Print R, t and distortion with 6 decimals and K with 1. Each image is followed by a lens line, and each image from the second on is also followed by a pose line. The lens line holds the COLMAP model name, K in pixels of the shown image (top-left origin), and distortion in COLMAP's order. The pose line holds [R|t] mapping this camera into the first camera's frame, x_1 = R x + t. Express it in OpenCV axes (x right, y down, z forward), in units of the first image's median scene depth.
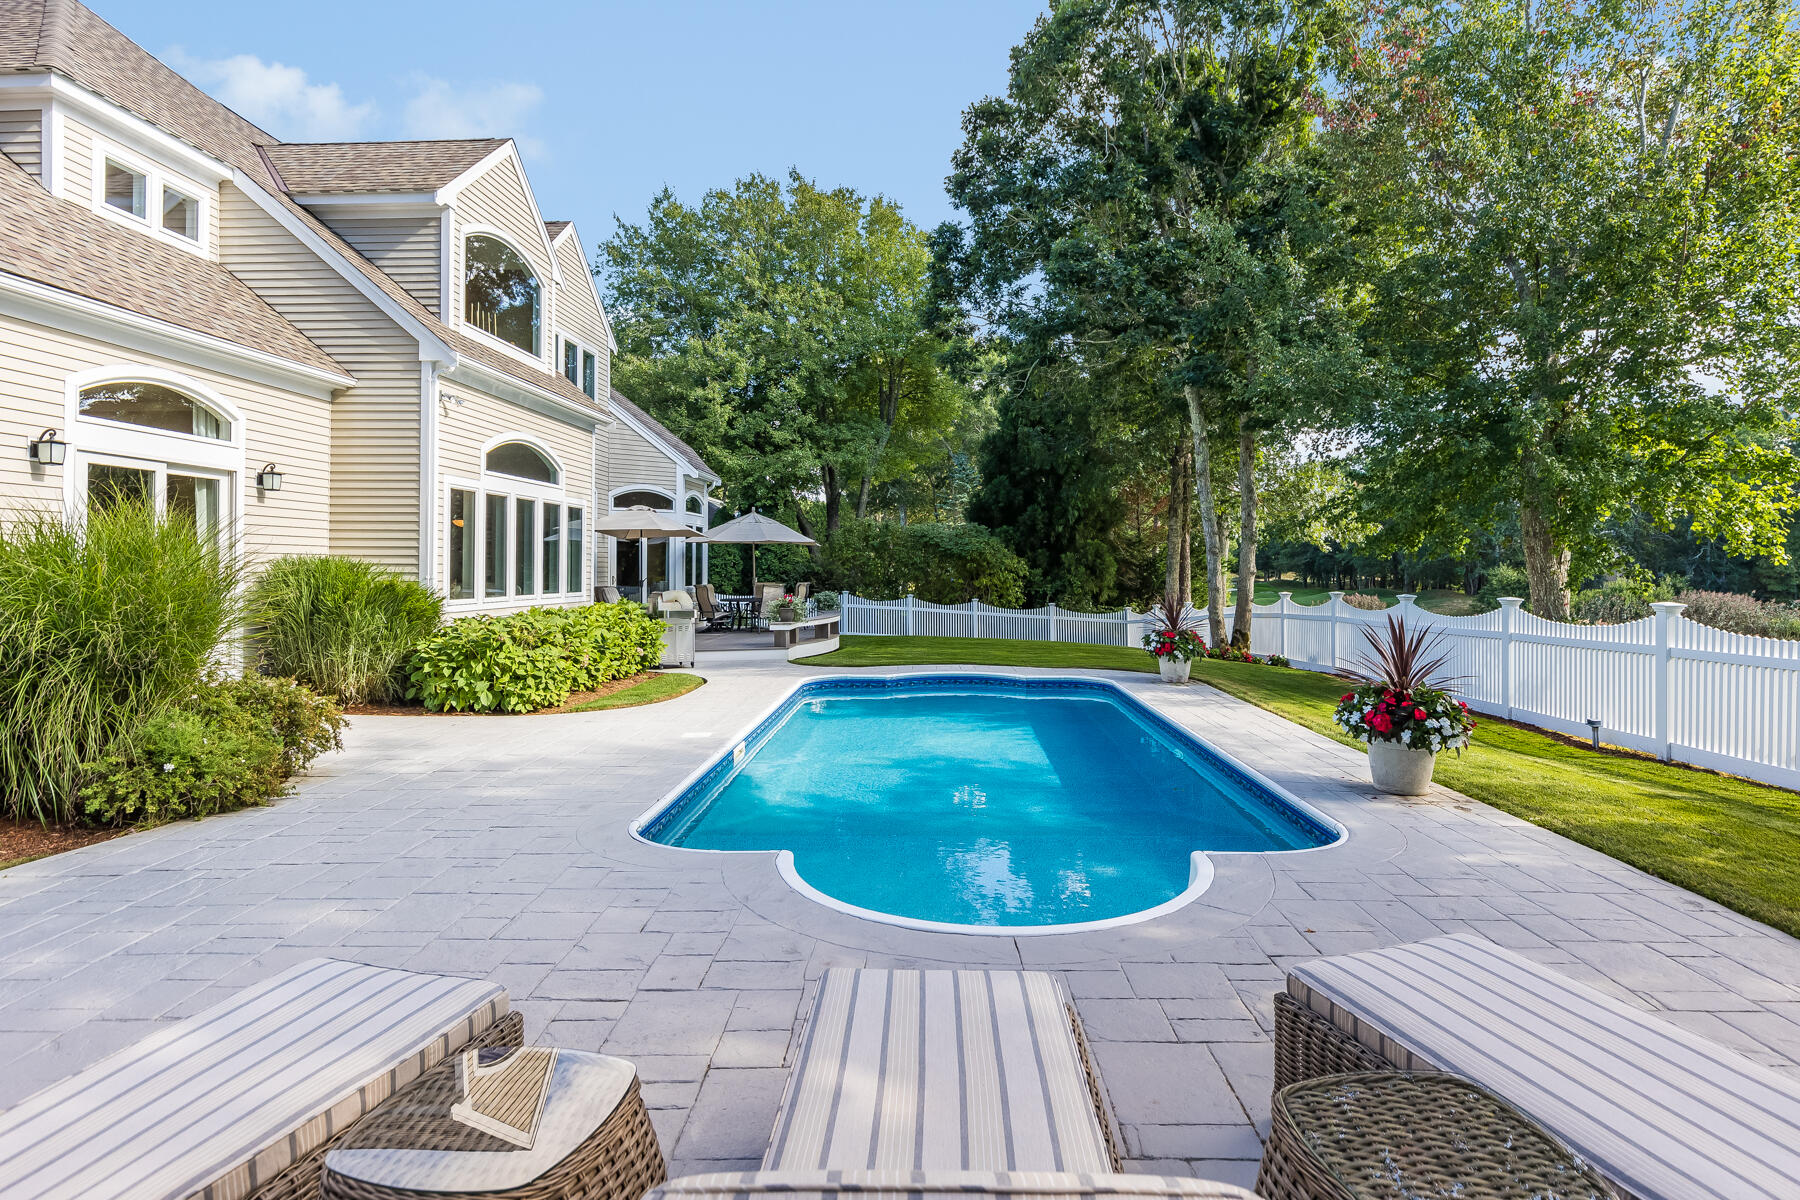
lens RADIAL K [[990.3, 0, 902.1], [0, 990.3, 587.3], [0, 0, 1]] dist [0.001098, 0.000167]
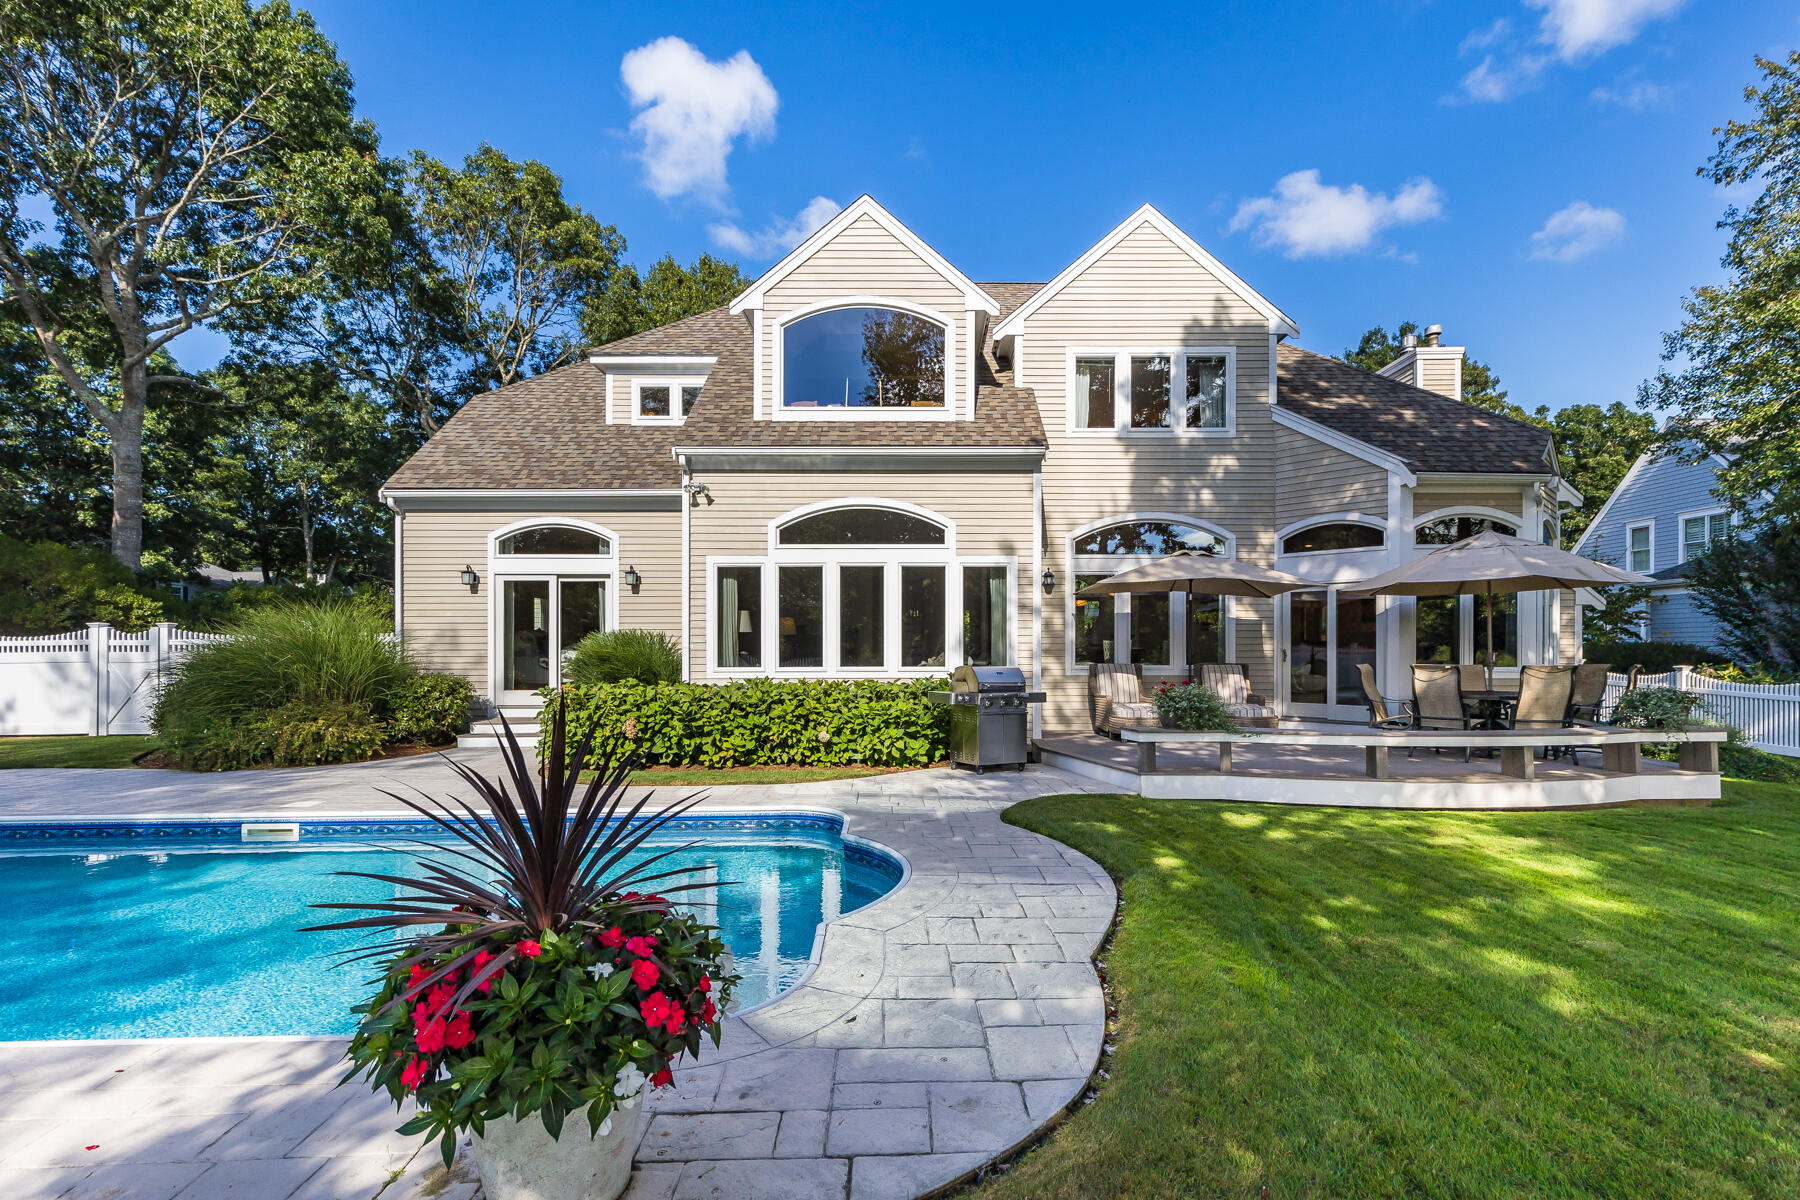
lens RADIAL K [[817.6, 0, 906.1], [0, 817.6, 648.1], [0, 0, 1]] dist [-0.000561, -0.000005]
pose [[0.041331, -0.003717, -0.999139, 0.433089], [-0.020928, 0.999770, -0.004585, -0.010009], [0.998926, 0.021099, 0.041244, 1.105702]]
